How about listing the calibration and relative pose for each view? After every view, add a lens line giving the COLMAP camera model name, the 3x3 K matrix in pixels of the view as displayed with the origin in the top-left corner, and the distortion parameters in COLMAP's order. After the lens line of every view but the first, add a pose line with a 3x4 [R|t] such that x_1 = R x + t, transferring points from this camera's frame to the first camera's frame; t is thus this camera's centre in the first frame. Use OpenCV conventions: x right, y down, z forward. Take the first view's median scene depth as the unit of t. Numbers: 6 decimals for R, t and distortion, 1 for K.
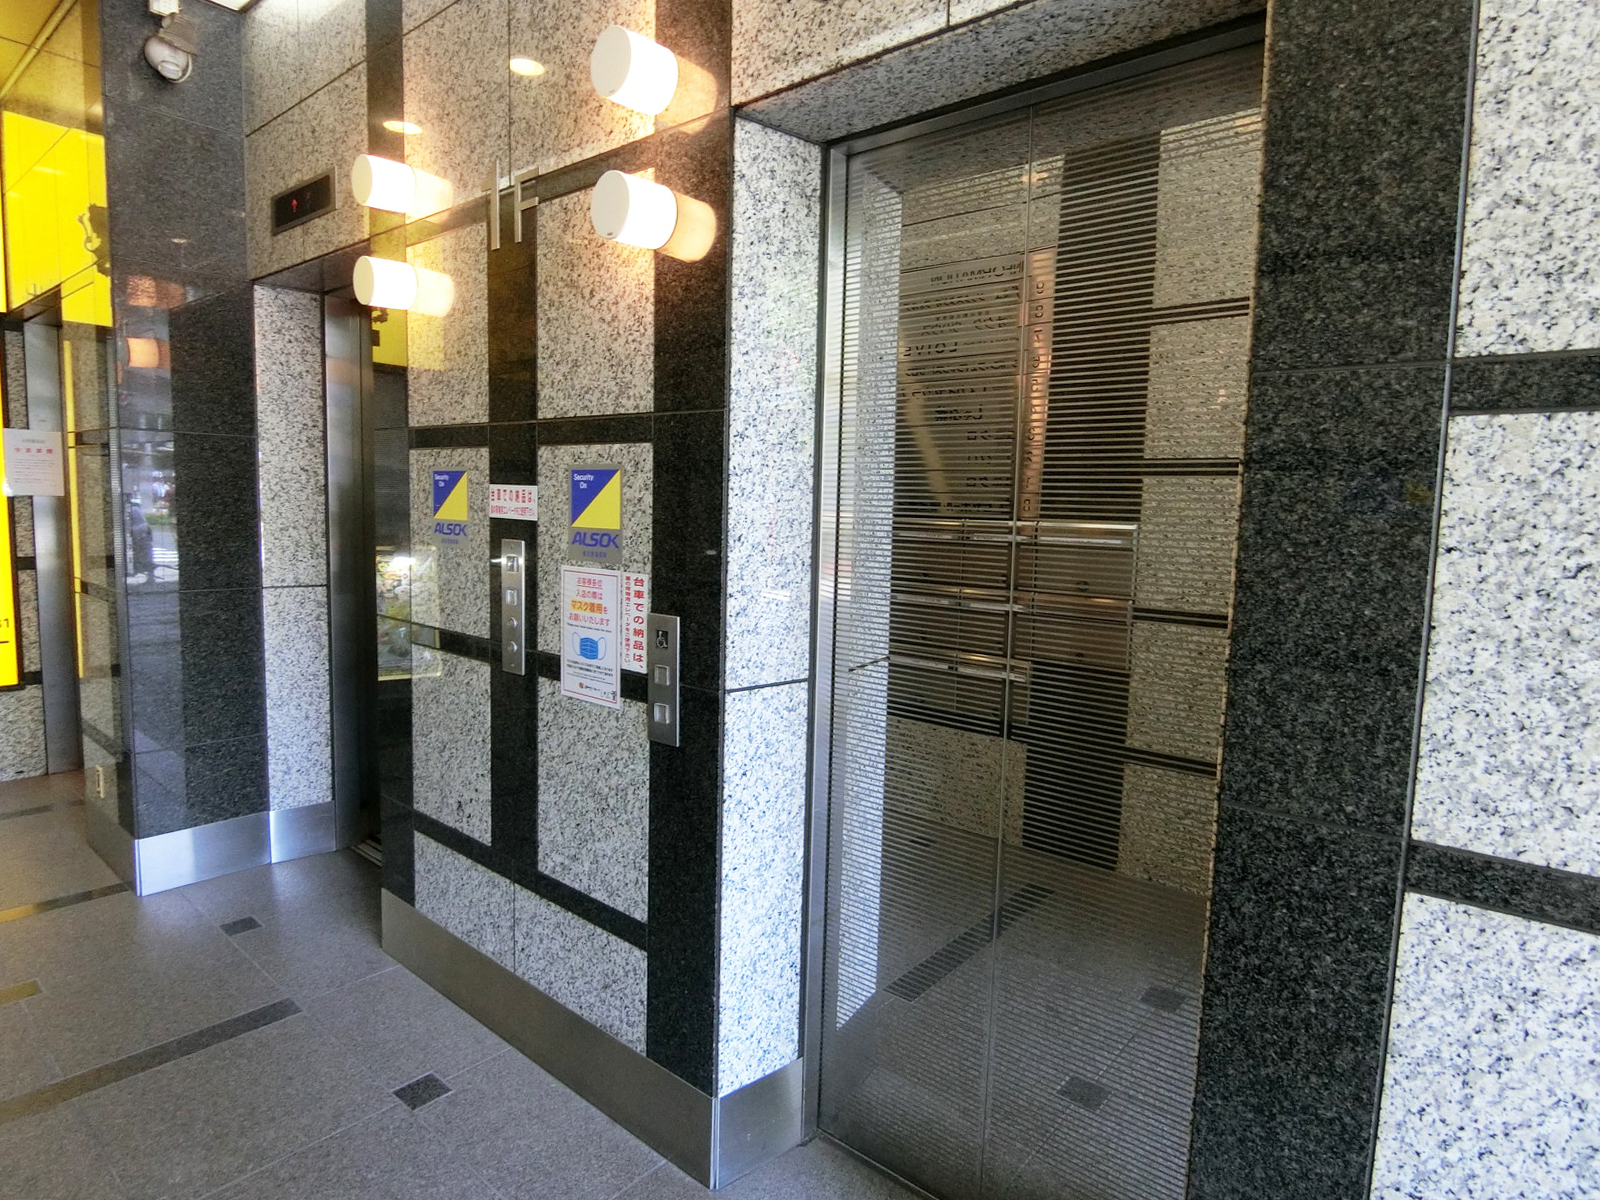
lens RADIAL K [[898.9, 0, 797.7], [0, 898.9, 592.6], [0, 0, 1]] dist [-0.010545, -0.003565]
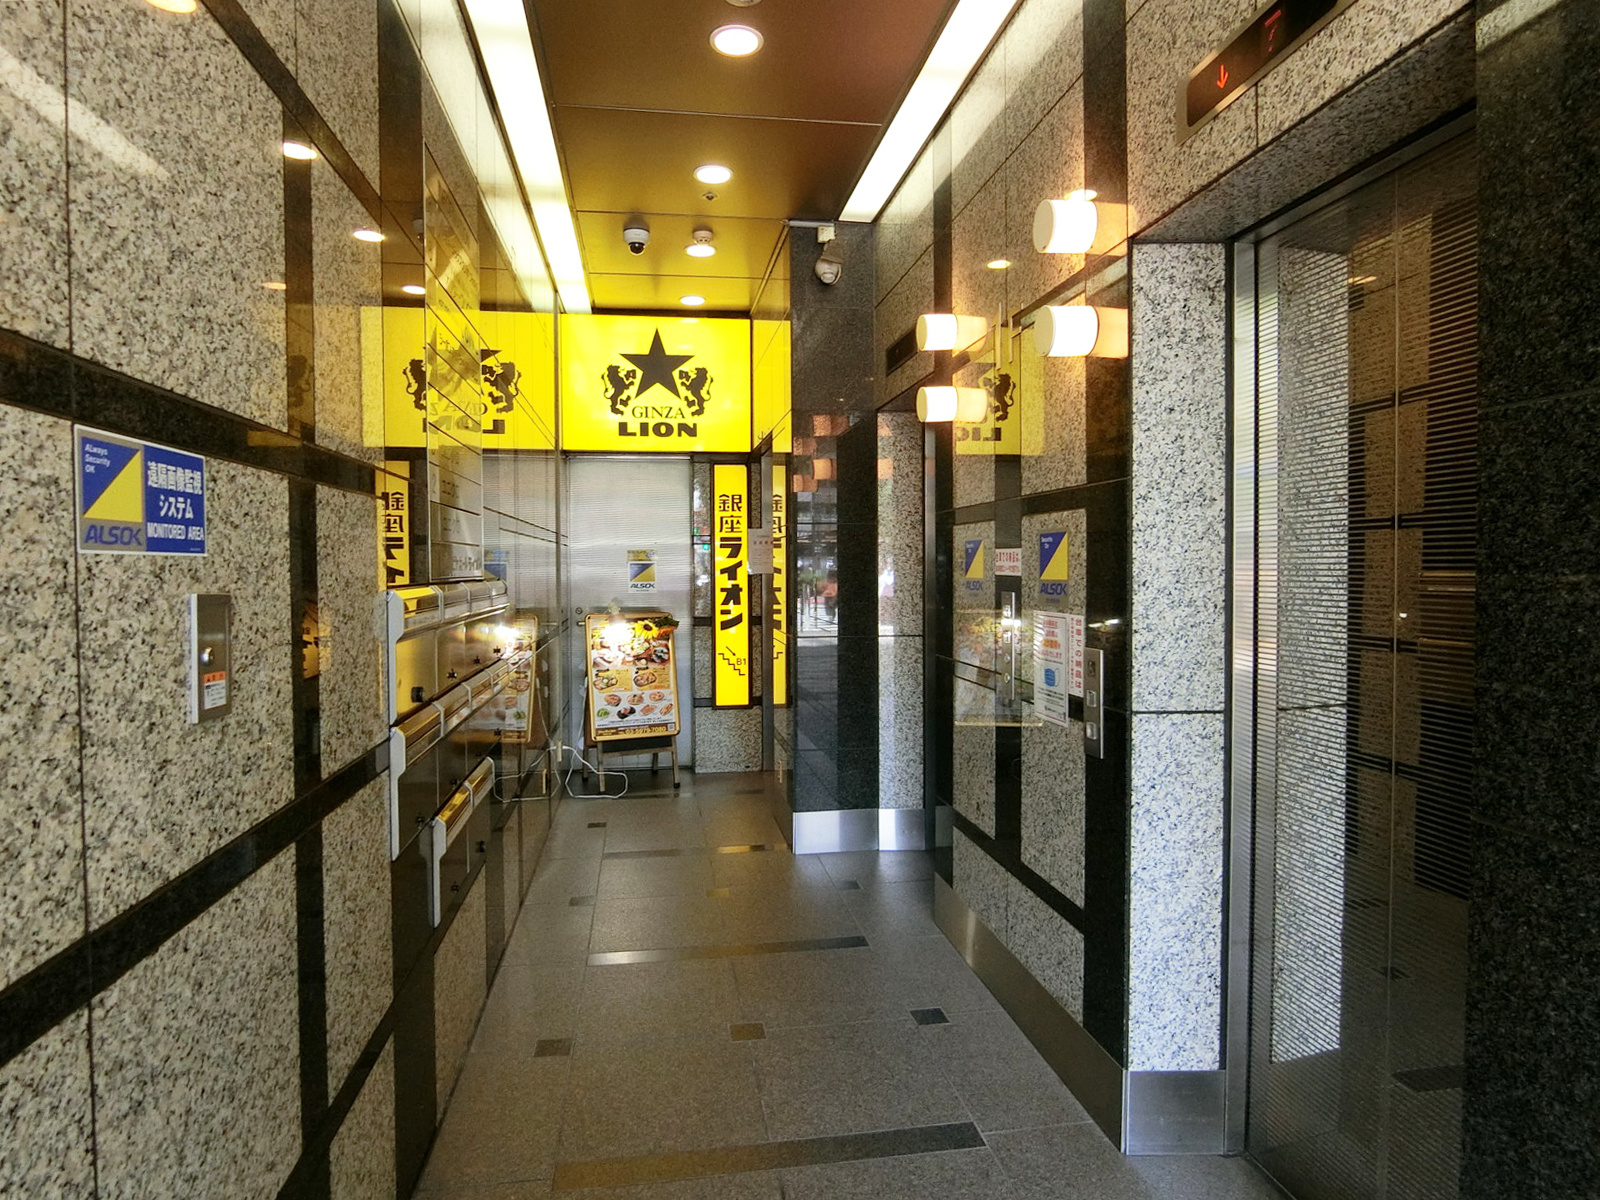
lens RADIAL K [[898.9, 0, 791.0], [0, 898.9, 590.5], [0, 0, 1]] dist [-0.010545, -0.003565]
pose [[0.759952, -0.015286, -0.649799, 0.332010], [-0.036493, 0.997143, -0.066135, 0.041633], [0.648954, 0.073973, 0.757223, -0.190759]]
